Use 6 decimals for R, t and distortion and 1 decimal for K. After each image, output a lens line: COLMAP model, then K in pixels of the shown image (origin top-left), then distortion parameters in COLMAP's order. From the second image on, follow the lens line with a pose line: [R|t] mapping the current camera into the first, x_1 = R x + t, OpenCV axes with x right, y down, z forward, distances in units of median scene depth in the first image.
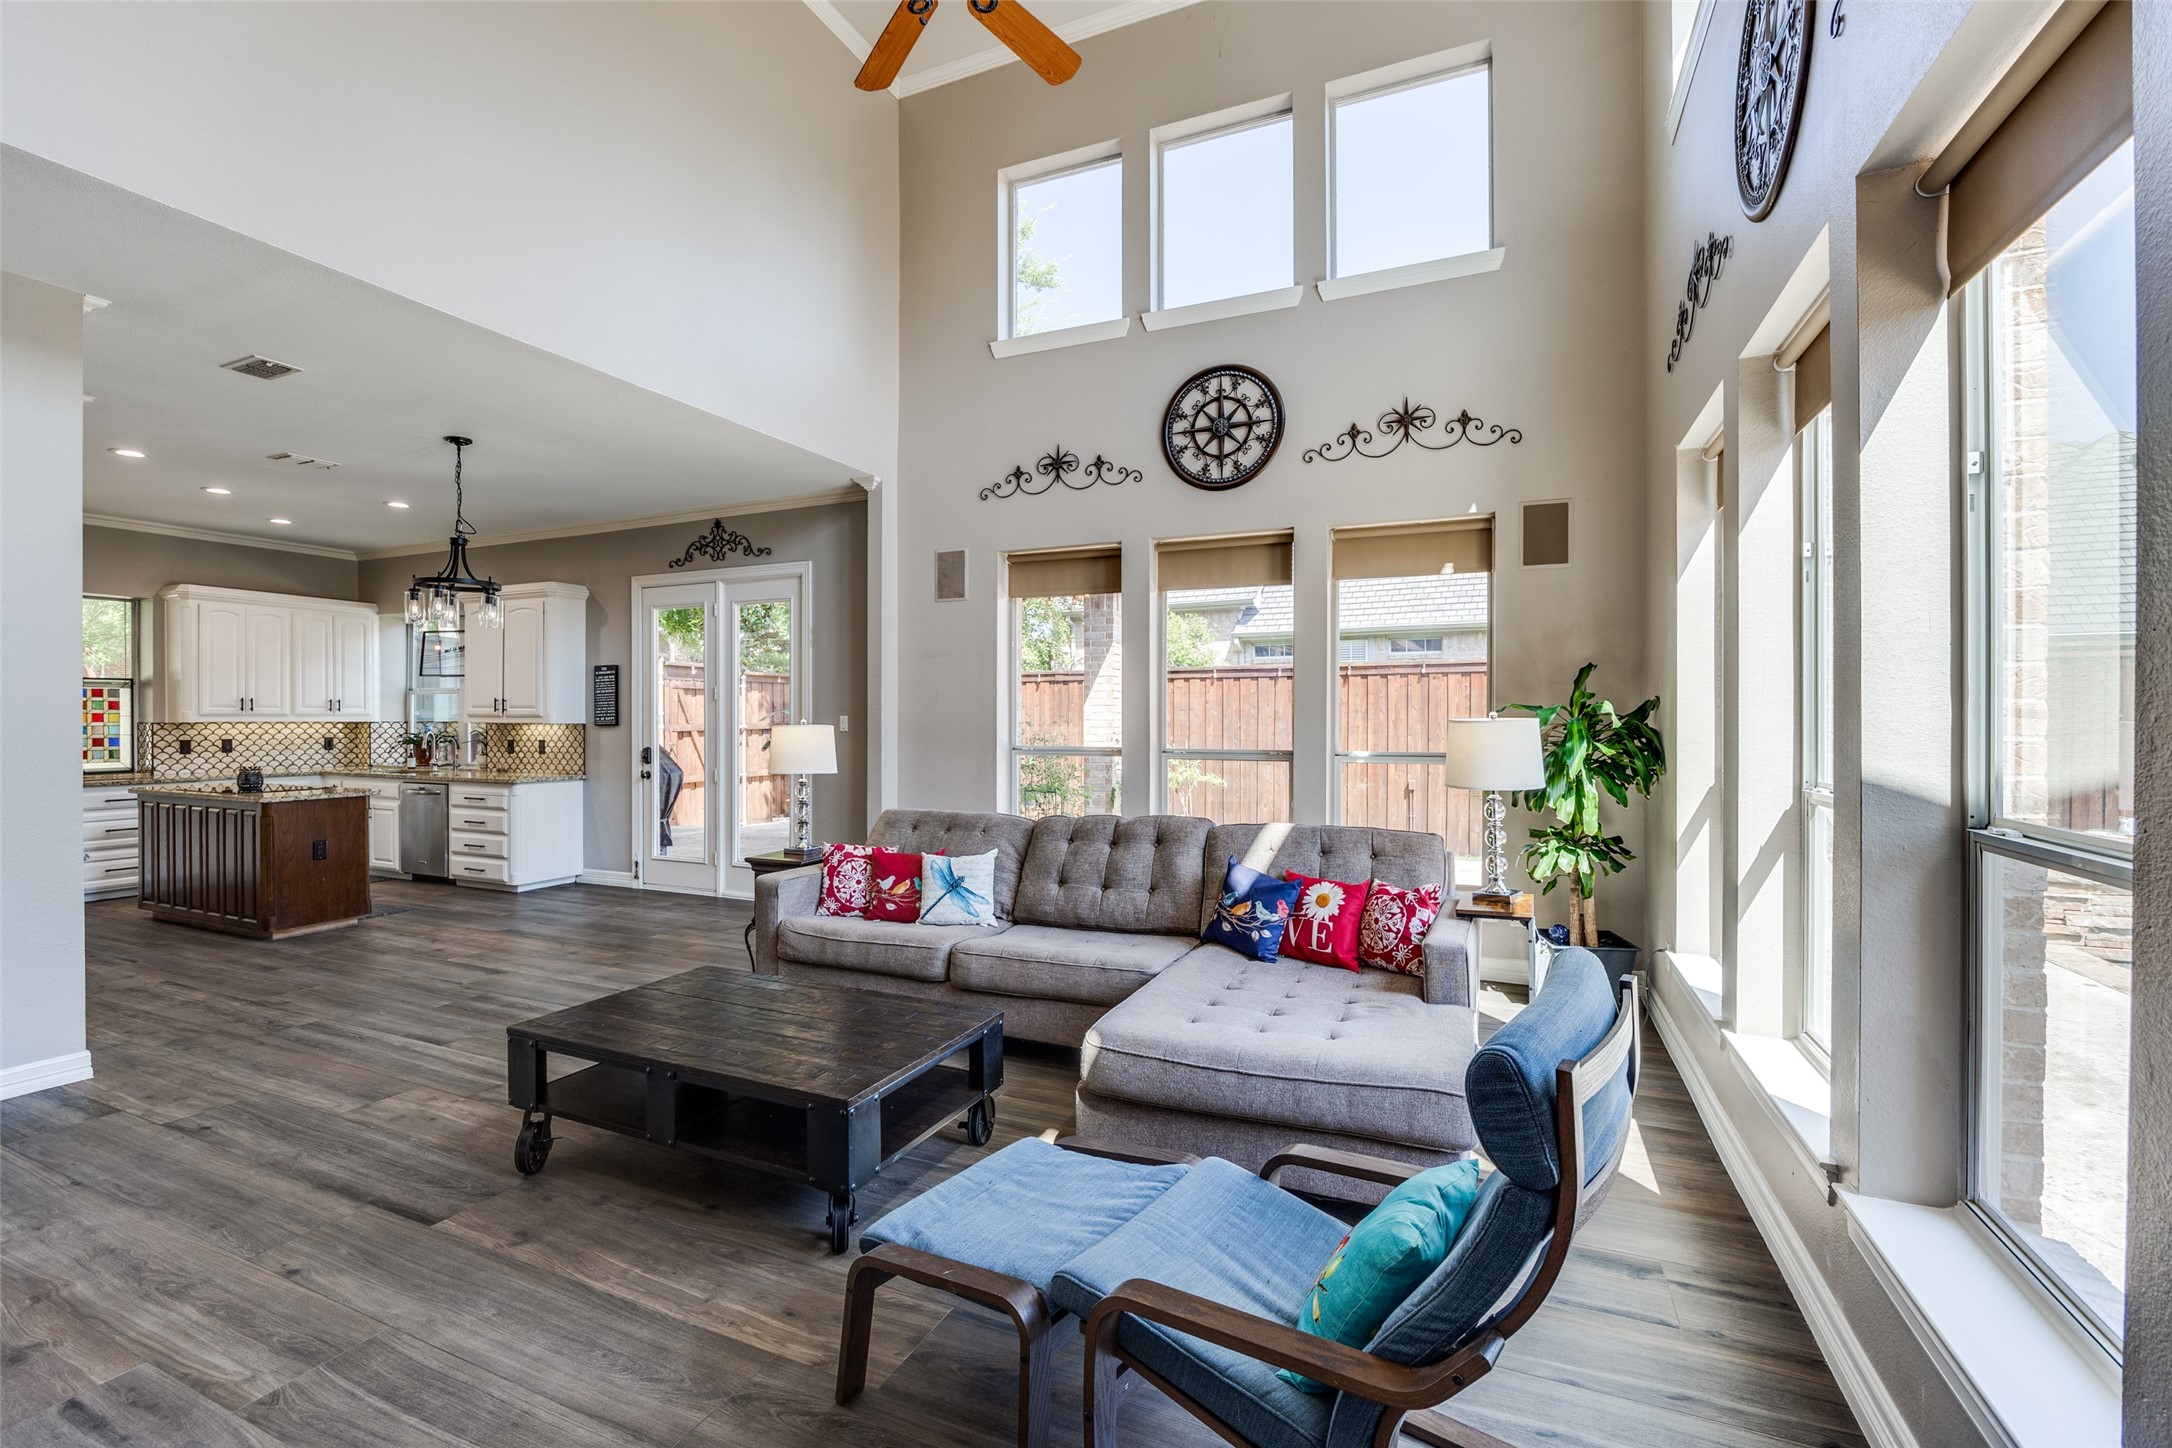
lens RADIAL K [[928.1, 0, 1084.3], [0, 928.1, 723.9], [0, 0, 1]] dist [-0.019176, 0.000783]
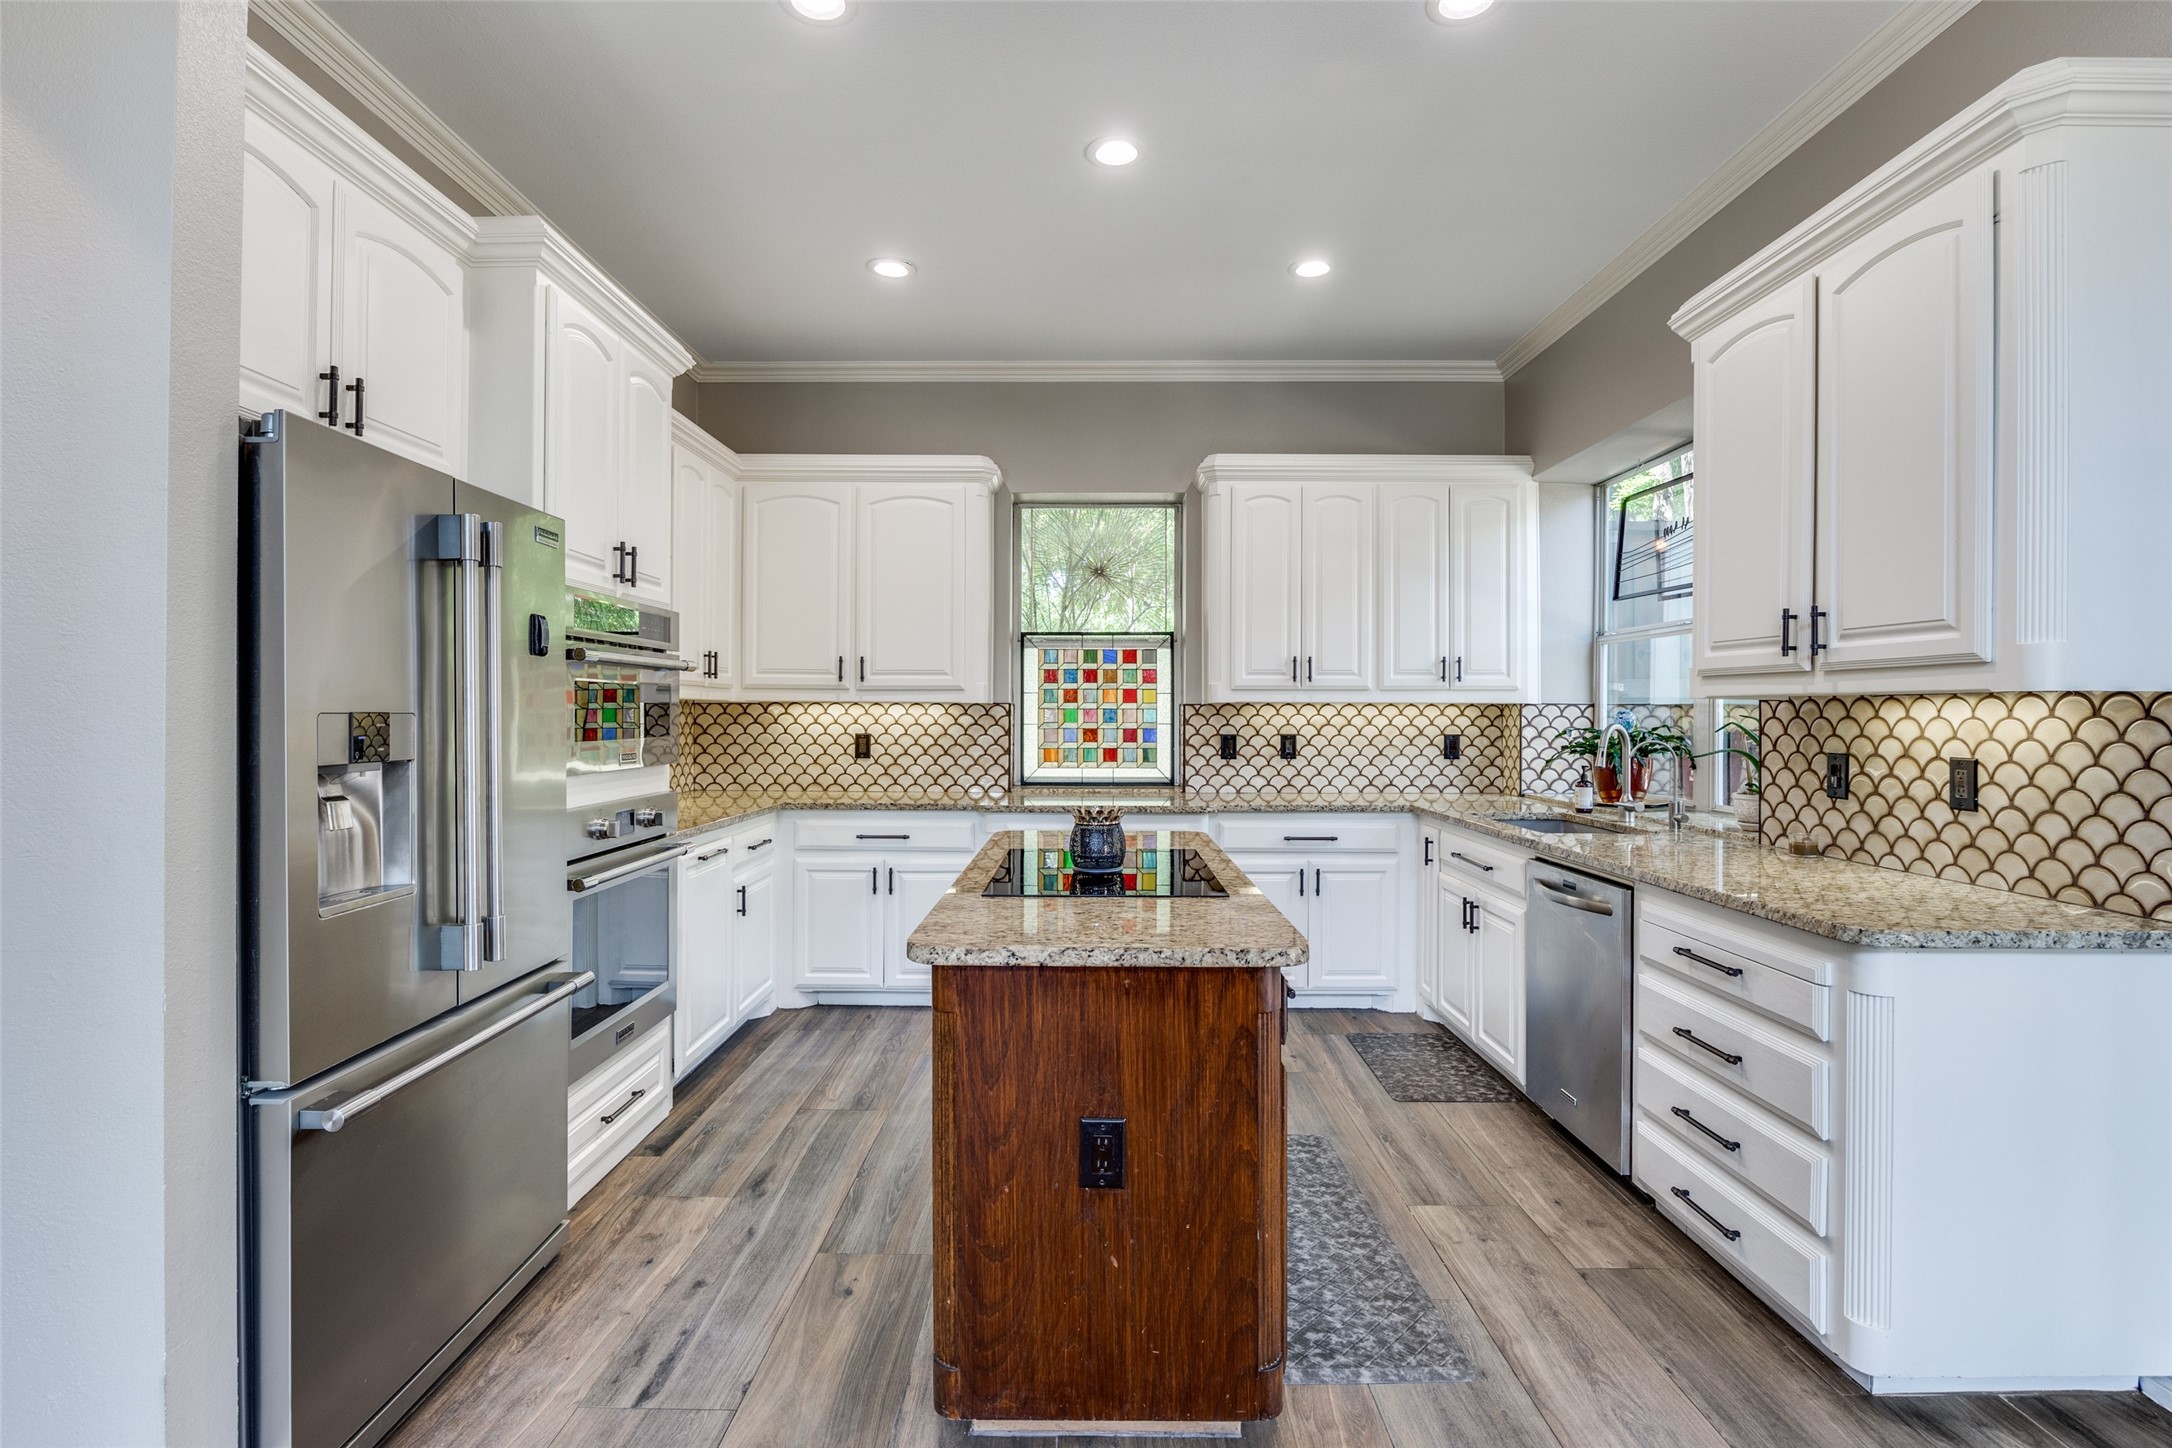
lens RADIAL K [[1044.7, 0, 1082.5], [0, 1044.7, 715.4], [0, 0, 1]] dist [-0.011103, 0.000315]
pose [[0.391473, 0.001776, -0.920188, -0.425926], [-0.008350, 0.999964, -0.001623, 0.007774], [0.920152, 0.008319, 0.391474, 0.669251]]
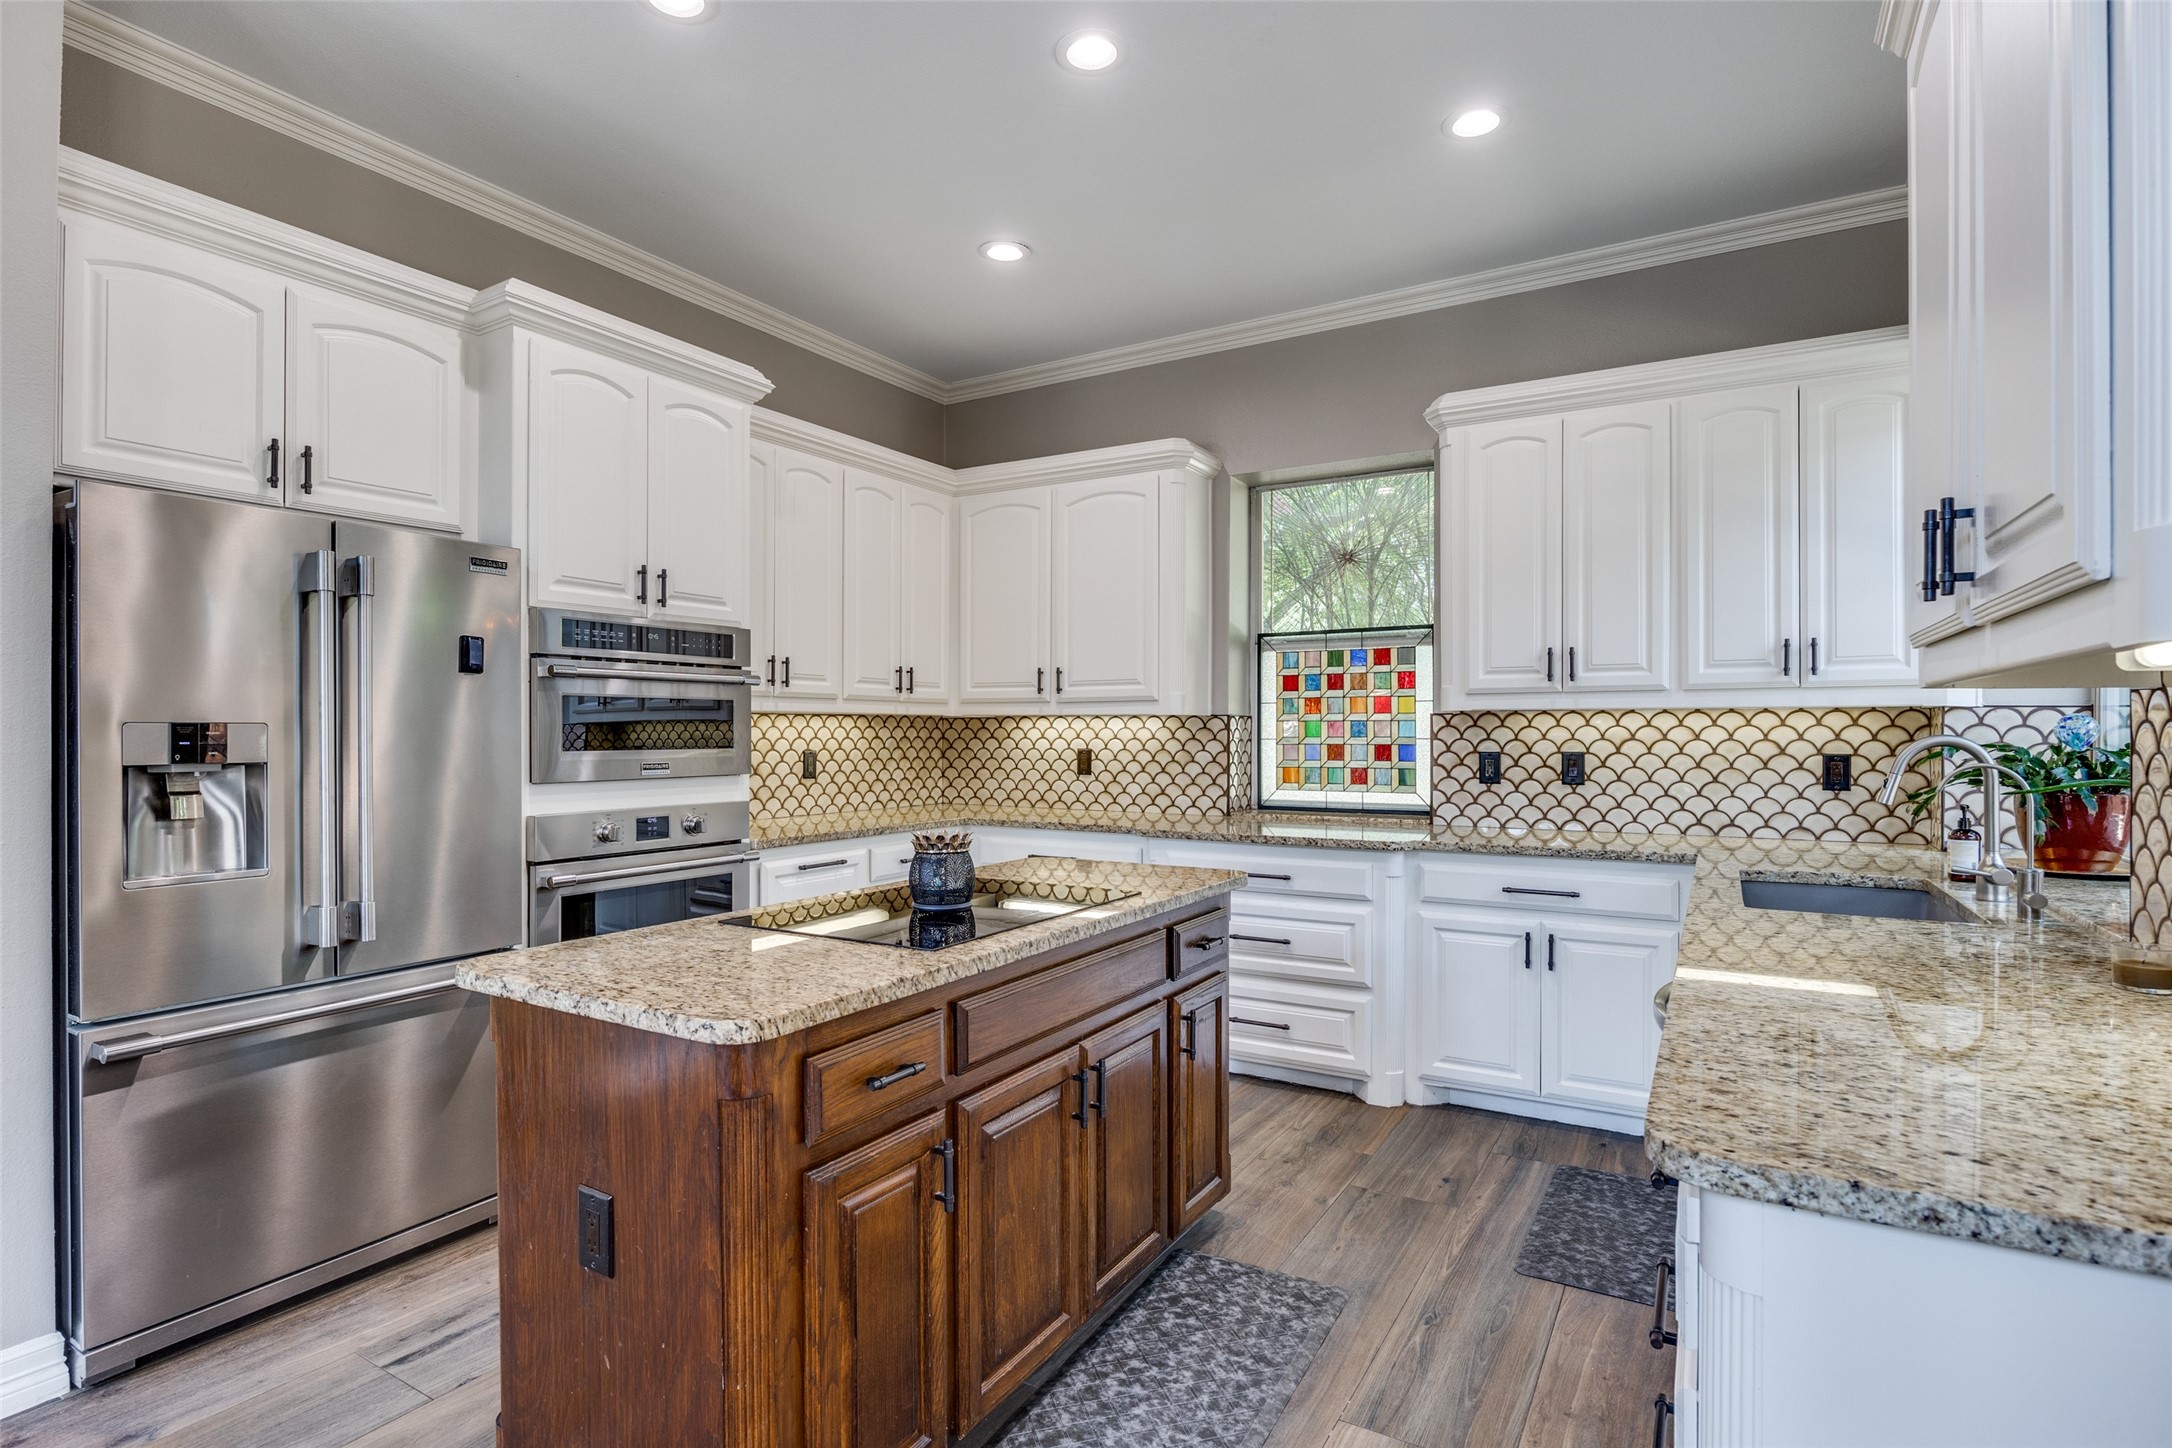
lens RADIAL K [[1077.4, 0, 1082.4], [0, 1077.4, 734.8], [0, 0, 1]] dist [-0.012562, 0.000991]
pose [[-0.128189, 0.001902, -0.991748, -0.447452], [-0.005772, 0.999980, 0.002664, 0.009252], [0.991733, 0.006066, -0.128175, 0.883377]]
